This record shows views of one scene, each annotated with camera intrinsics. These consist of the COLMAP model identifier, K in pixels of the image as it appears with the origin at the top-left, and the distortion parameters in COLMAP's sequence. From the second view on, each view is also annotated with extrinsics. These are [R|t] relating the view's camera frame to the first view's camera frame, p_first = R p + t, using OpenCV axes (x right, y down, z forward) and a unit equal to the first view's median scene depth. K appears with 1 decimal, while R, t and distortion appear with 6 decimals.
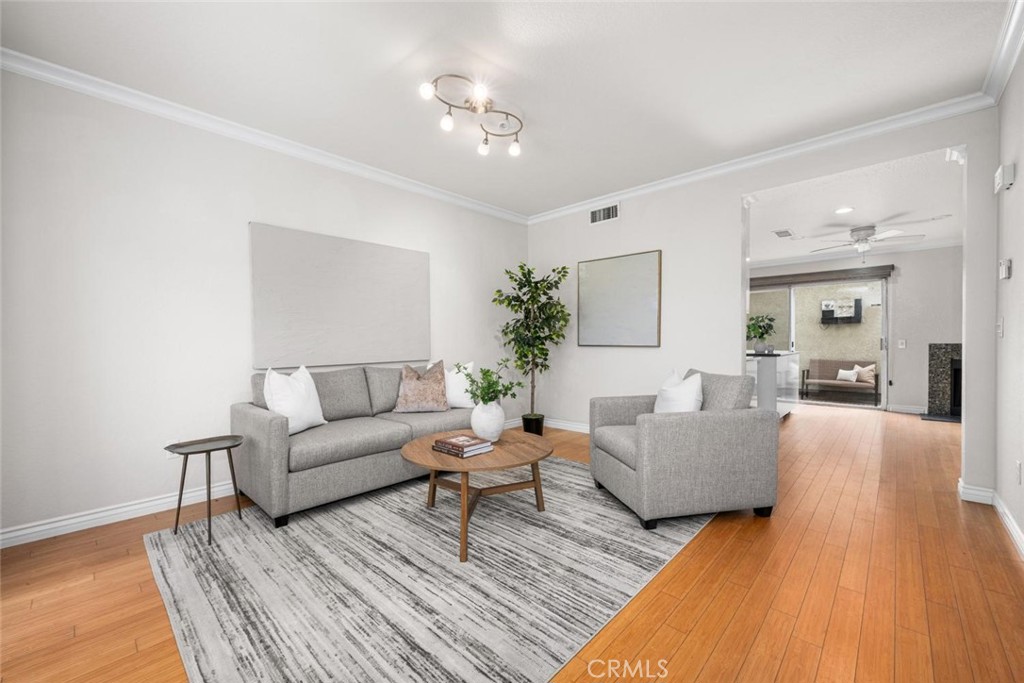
lens RADIAL K [[407.6, 0, 511.7], [0, 407.6, 346.2], [0, 0, 1]] dist [0.000463, 0.000023]
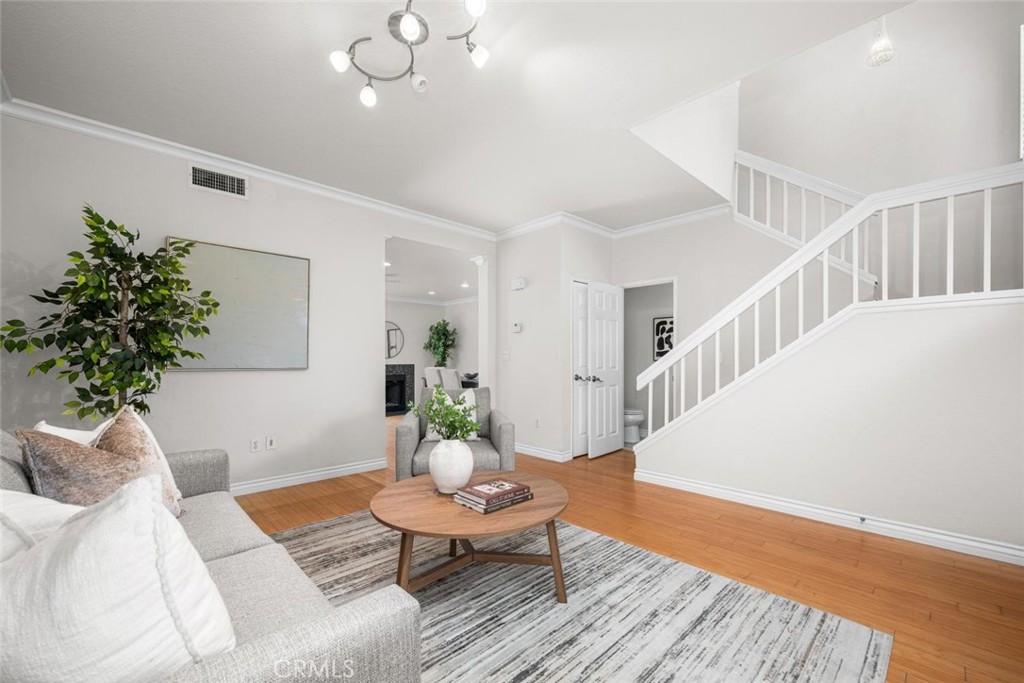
lens RADIAL K [[420.8, 0, 515.7], [0, 420.8, 358.7], [0, 0, 1]] dist [0.000813, 0.000048]
pose [[0.048657, 0.010513, 0.998760, -0.481156], [0.015150, 0.999822, -0.011262, -0.003568], [-0.998701, 0.015679, 0.048489, 0.473568]]
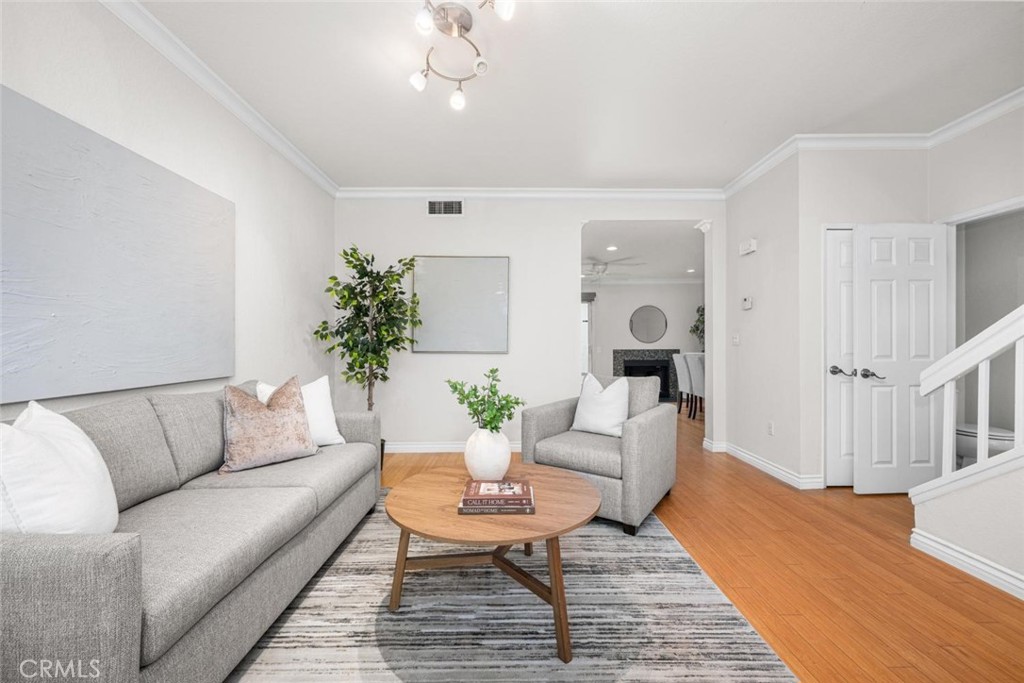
lens RADIAL K [[409.9, 0, 510.7], [0, 409.9, 344.6], [0, 0, 1]] dist [-0.001167, -0.000257]
pose [[0.725741, 0.007842, 0.687923, -0.303252], [0.005587, 0.999835, -0.017291, -0.001022], [-0.687945, 0.016392, 0.725577, 0.245969]]
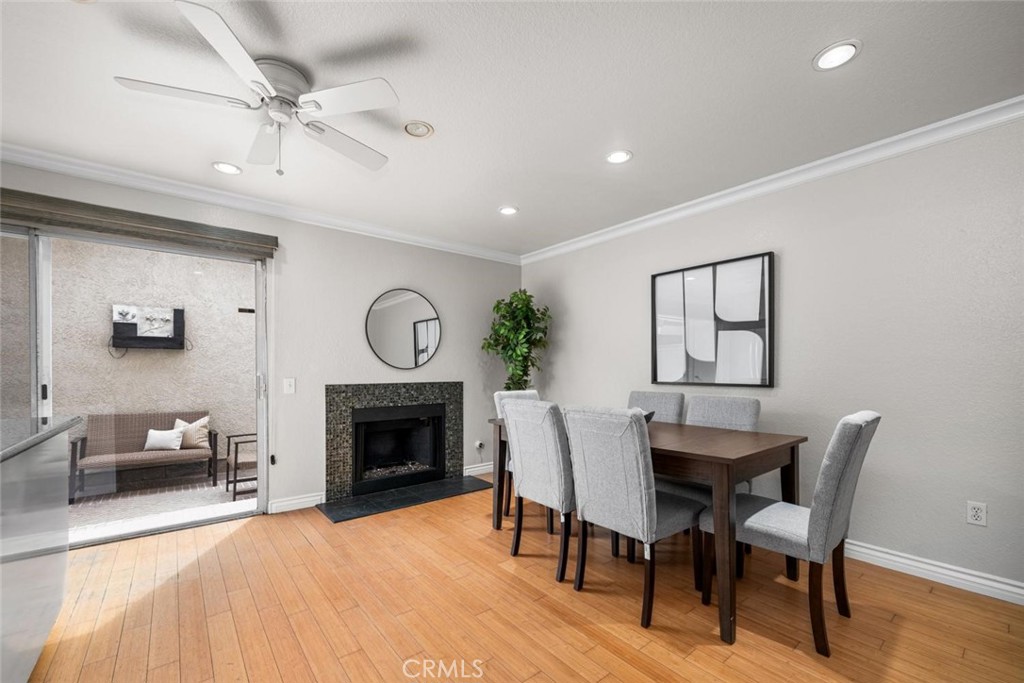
lens RADIAL K [[420.8, 0, 514.5], [0, 420.8, 371.8], [0, 0, 1]] dist [0.001151, 0.000208]
pose [[0.129494, 0.004823, 0.991569, 0.562975], [0.015841, 0.999850, -0.006932, -0.020851], [-0.991454, 0.016605, 0.129398, 0.813421]]
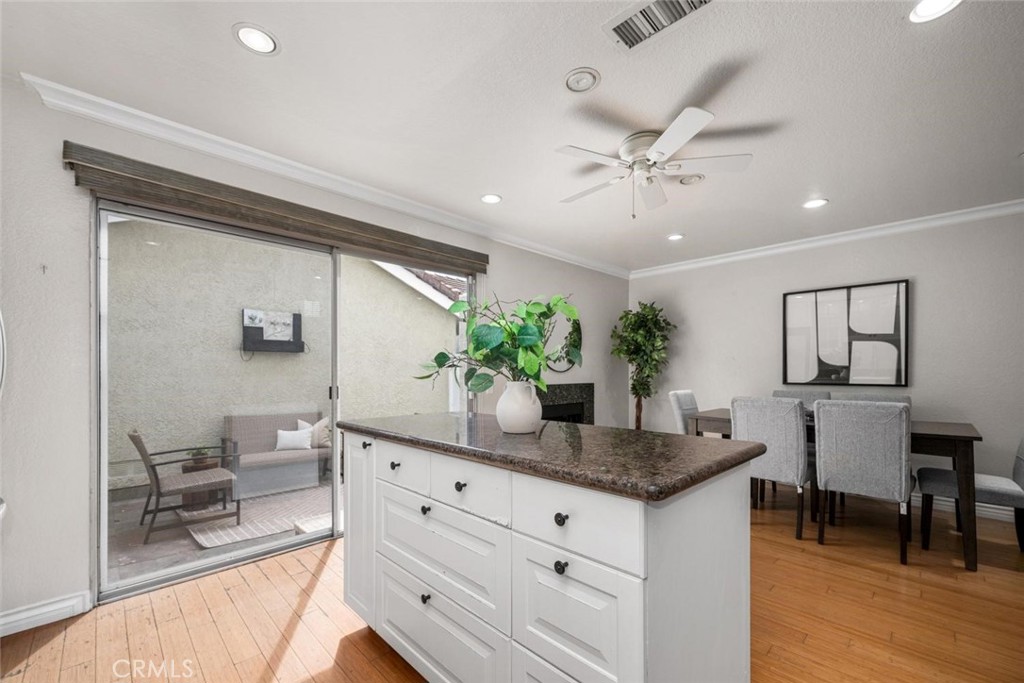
lens RADIAL K [[419.2, 0, 511.2], [0, 419.2, 372.7], [0, 0, 1]] dist [0.000107, 0.000145]
pose [[0.035351, 0.008593, 0.999338, 0.419235], [0.016013, 0.999830, -0.009163, -0.027306], [-0.999247, 0.016326, 0.035207, 1.231231]]
